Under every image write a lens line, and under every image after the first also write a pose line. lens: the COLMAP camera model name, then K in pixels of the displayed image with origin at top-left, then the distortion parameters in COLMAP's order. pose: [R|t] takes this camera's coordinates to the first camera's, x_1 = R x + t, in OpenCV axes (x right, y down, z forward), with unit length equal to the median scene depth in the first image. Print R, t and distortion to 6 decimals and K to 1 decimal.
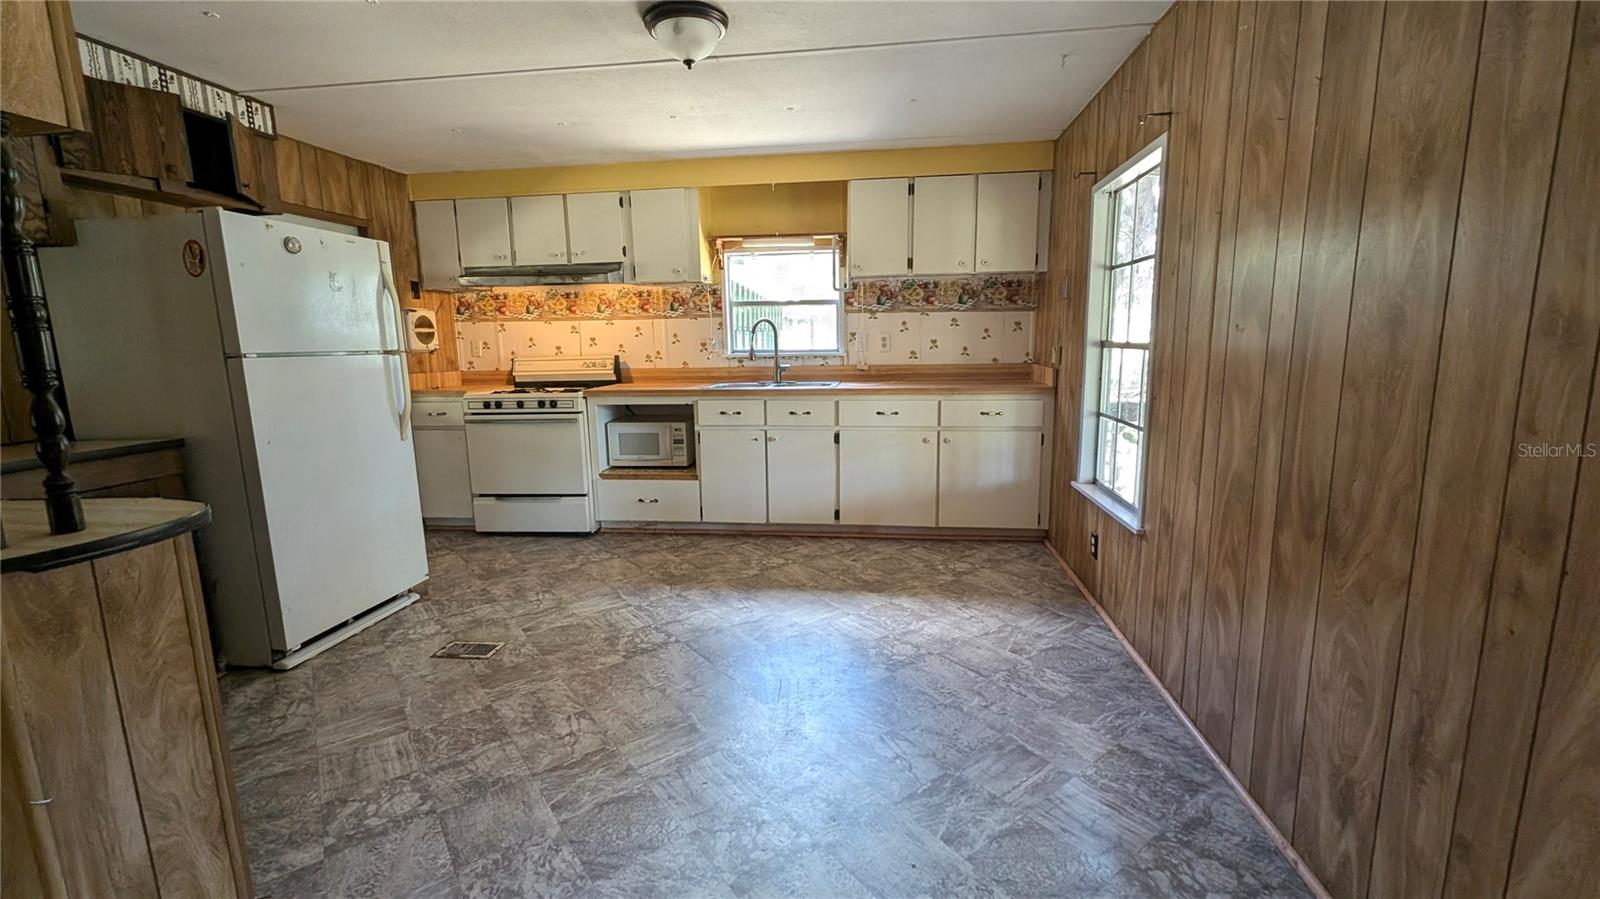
lens RADIAL K [[657.1, 0, 803.2], [0, 657.1, 445.0], [0, 0, 1]] dist [0.001372, -0.000068]
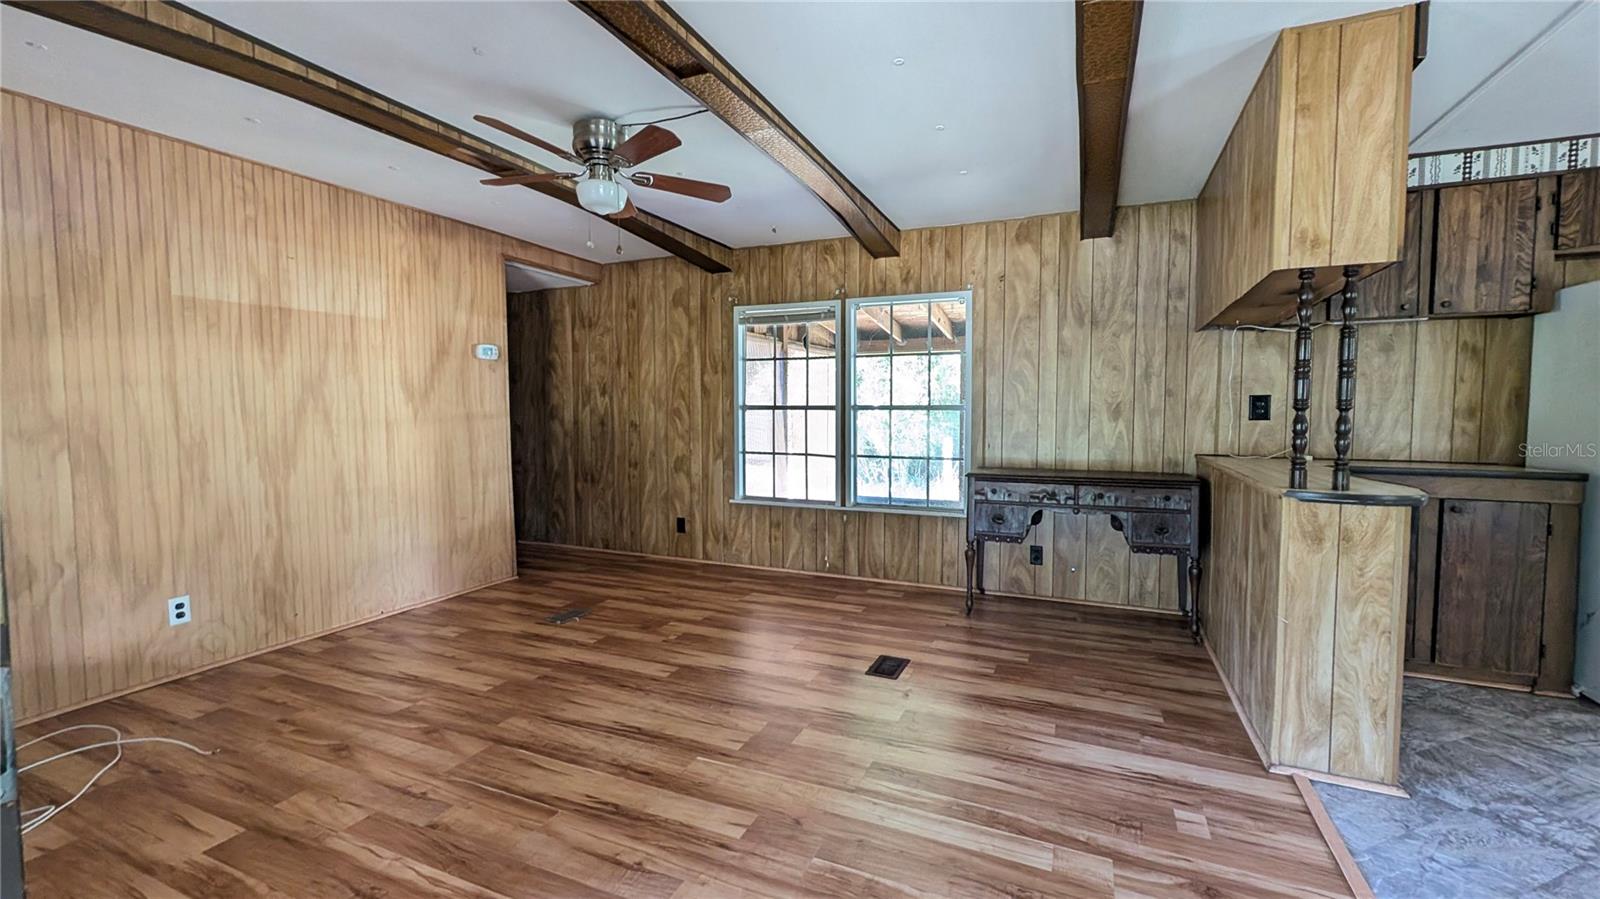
lens RADIAL K [[657.1, 0, 803.2], [0, 657.1, 445.0], [0, 0, 1]] dist [0.001372, -0.000068]
pose [[-0.282242, 0.070655, -0.956738, 0.279462], [-0.150128, 0.981744, 0.116790, 0.006328], [0.947524, 0.176596, -0.266483, 0.022702]]
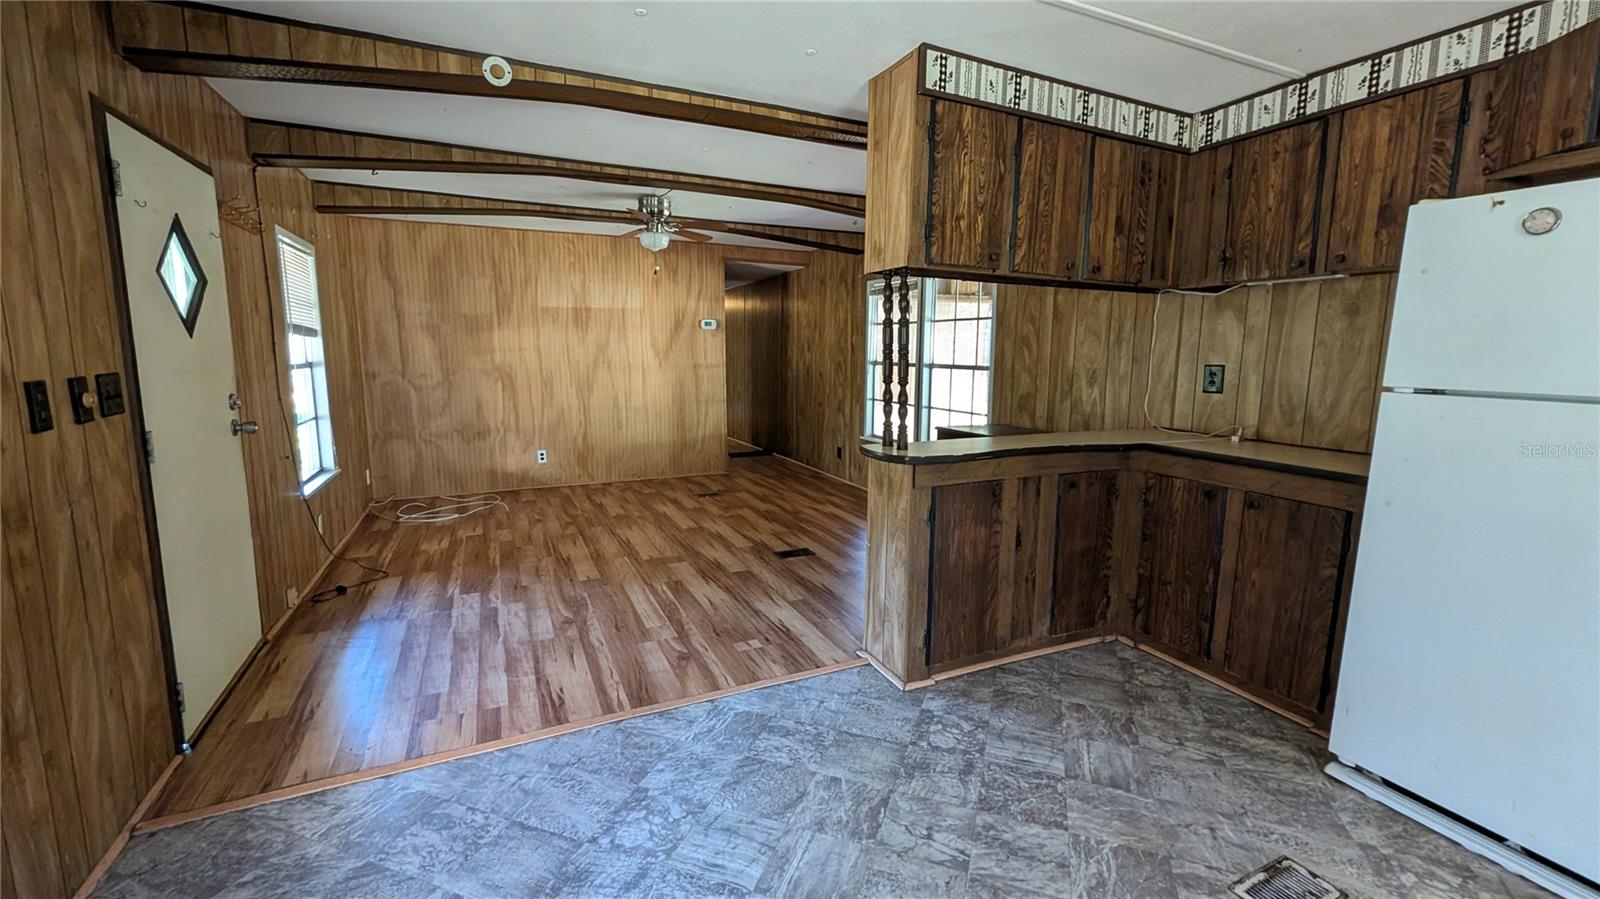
lens RADIAL K [[657.1, 0, 803.2], [0, 657.1, 445.0], [0, 0, 1]] dist [0.001372, -0.000068]
pose [[-0.843300, 0.087866, -0.530212, 0.096428], [-0.080715, 0.954650, 0.286580, -0.139822], [0.531348, 0.284469, -0.797964, 0.737848]]
